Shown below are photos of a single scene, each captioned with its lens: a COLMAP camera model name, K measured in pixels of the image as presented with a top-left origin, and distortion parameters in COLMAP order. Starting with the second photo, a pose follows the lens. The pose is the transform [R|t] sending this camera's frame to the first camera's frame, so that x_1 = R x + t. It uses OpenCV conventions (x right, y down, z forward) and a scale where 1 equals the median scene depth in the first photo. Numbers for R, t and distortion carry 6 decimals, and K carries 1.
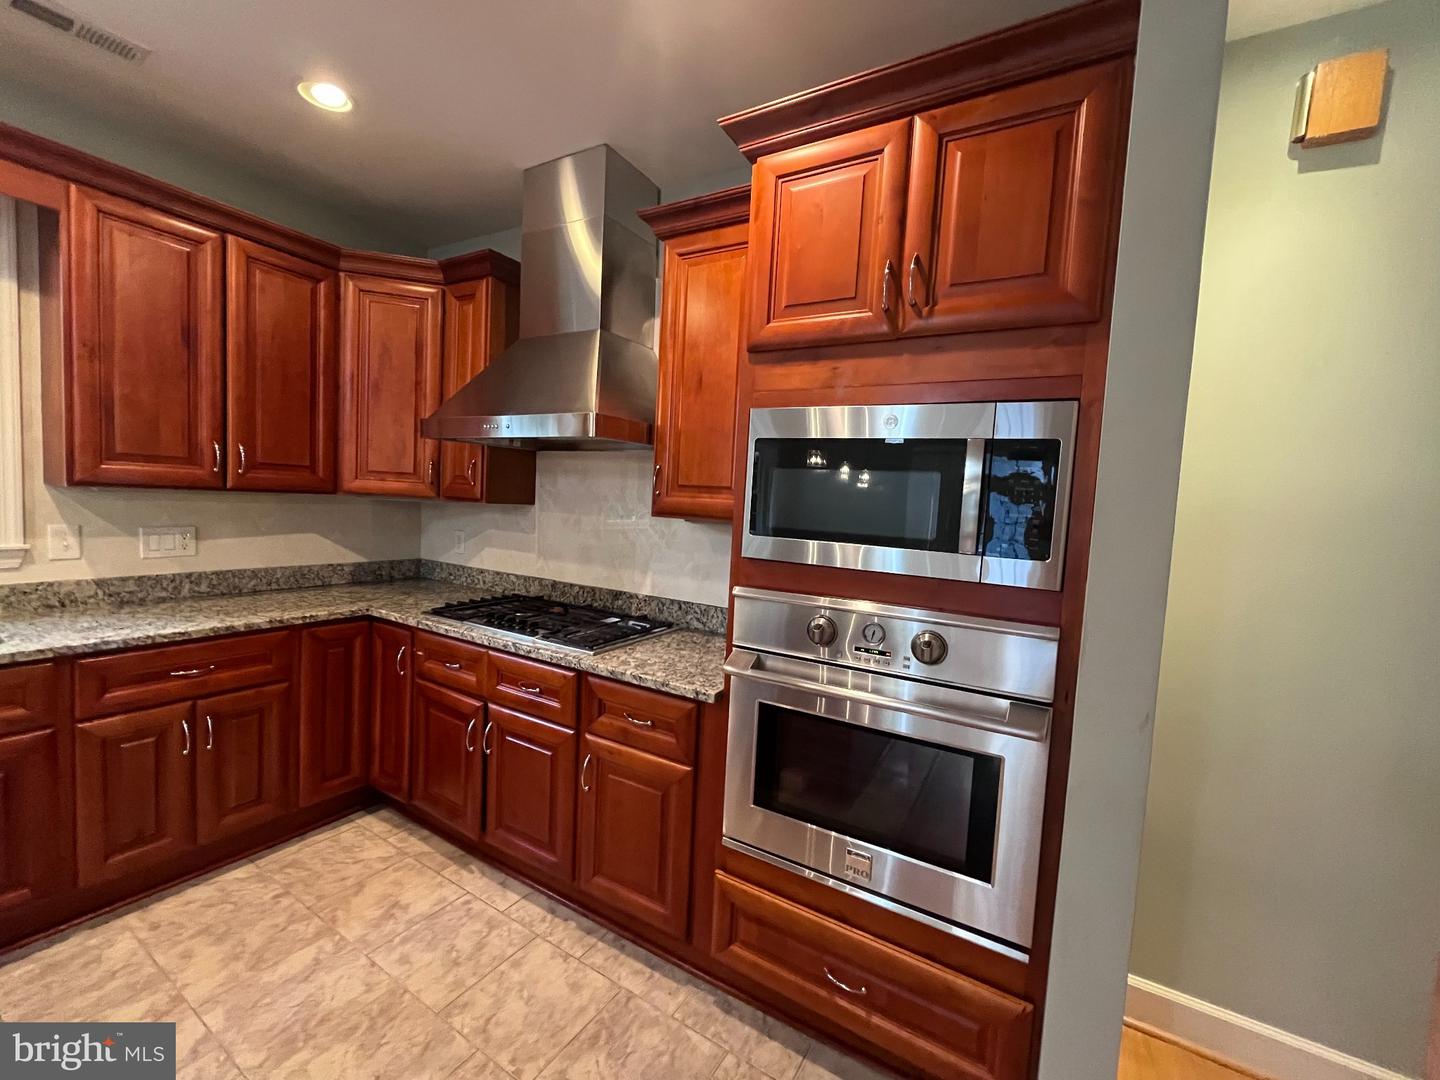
lens RADIAL K [[585.9, 0, 724.2], [0, 585.9, 538.8], [0, 0, 1]] dist [-0.001103, -0.000671]
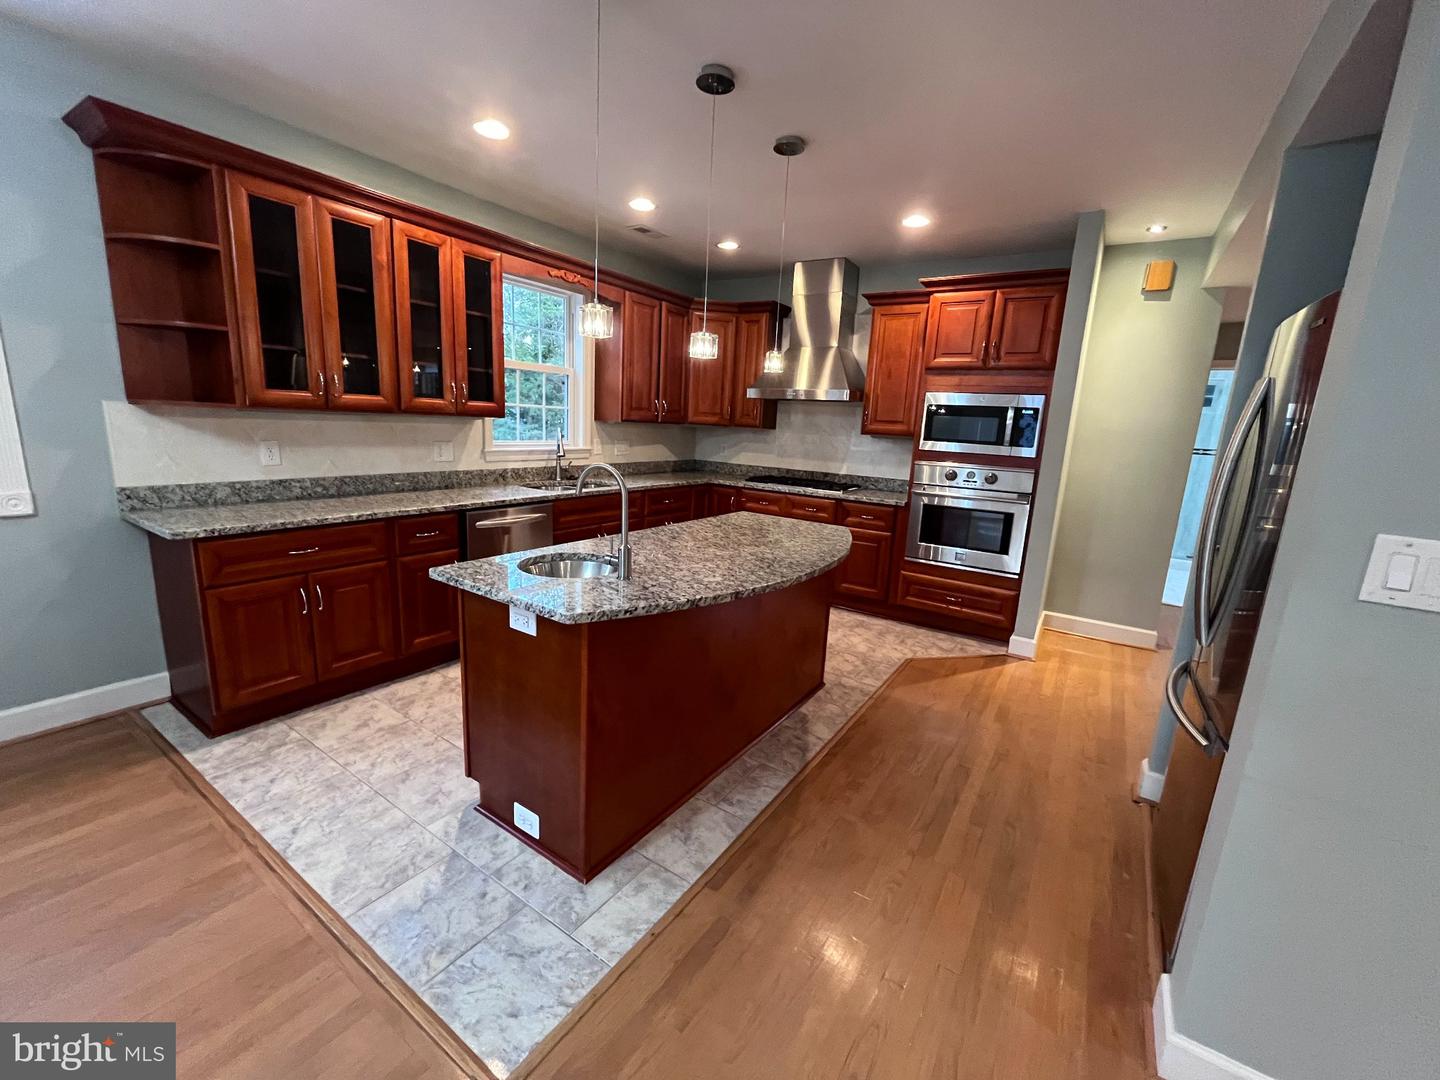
lens RADIAL K [[585.9, 0, 719.2], [0, 585.9, 538.9], [0, 0, 1]] dist [-0.001103, -0.000671]
pose [[0.999911, -0.000717, -0.013303, -0.671390], [0.002495, 0.990961, 0.134124, 0.057726], [0.013087, -0.134146, 0.990875, -1.354770]]
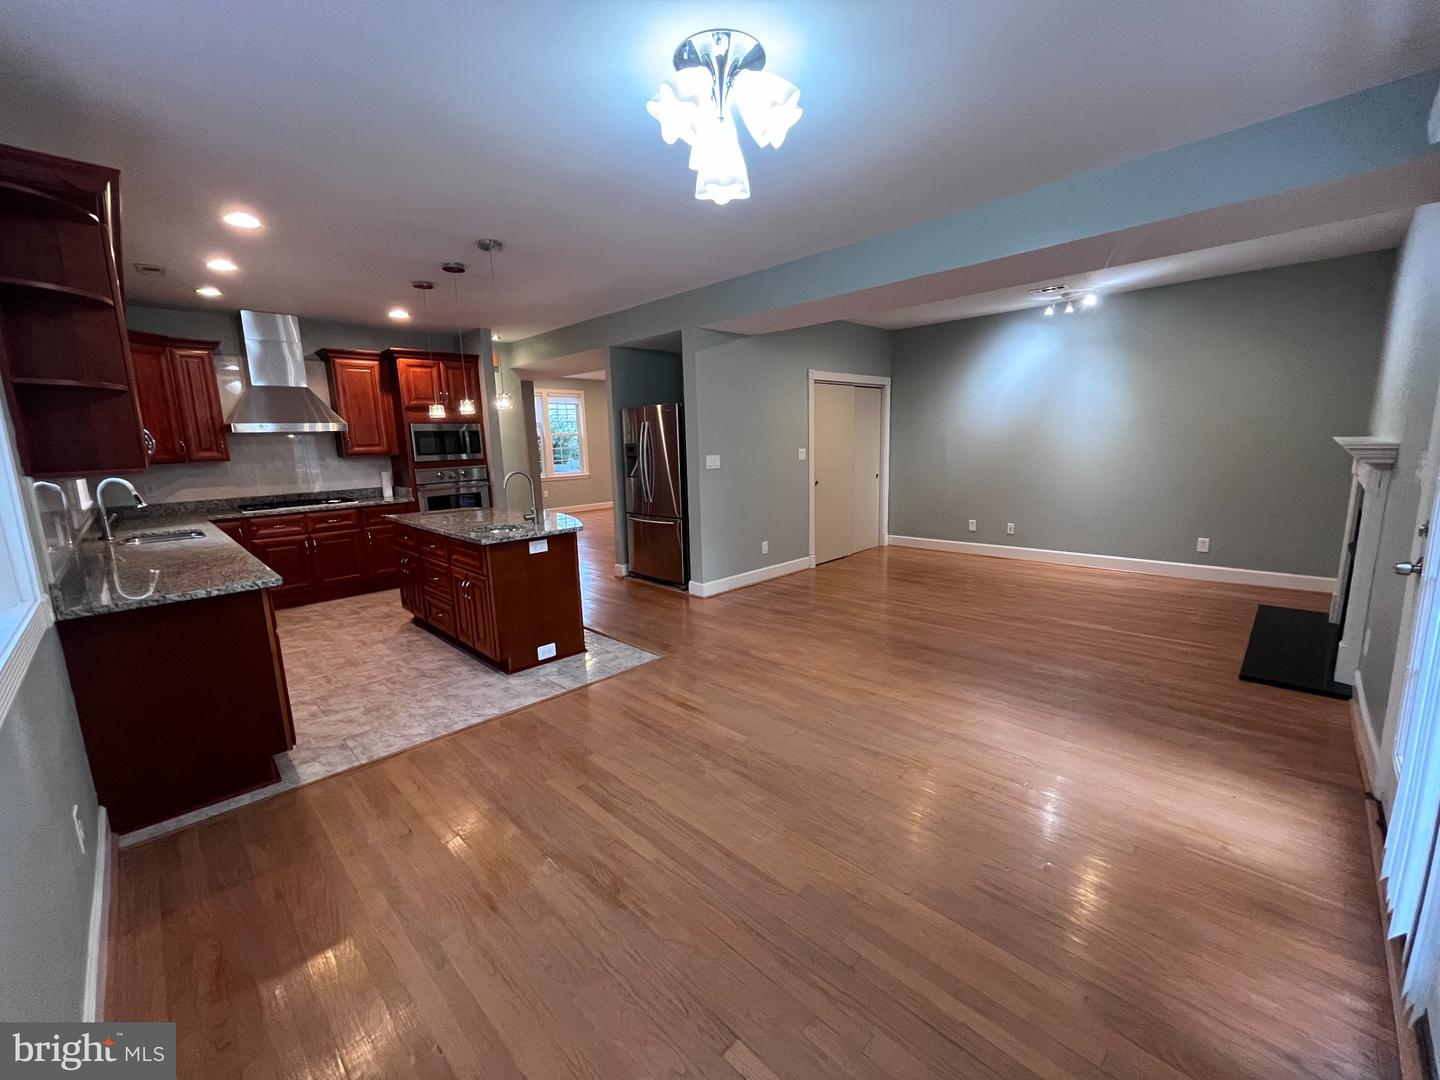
lens RADIAL K [[585.9, 0, 721.5], [0, 585.9, 538.2], [0, 0, 1]] dist [-0.001103, -0.000671]
pose [[0.207970, -0.225311, 0.951832, -2.677936], [0.107587, 0.972473, 0.206690, -0.047148], [-0.972200, 0.059420, 0.226486, -1.474031]]
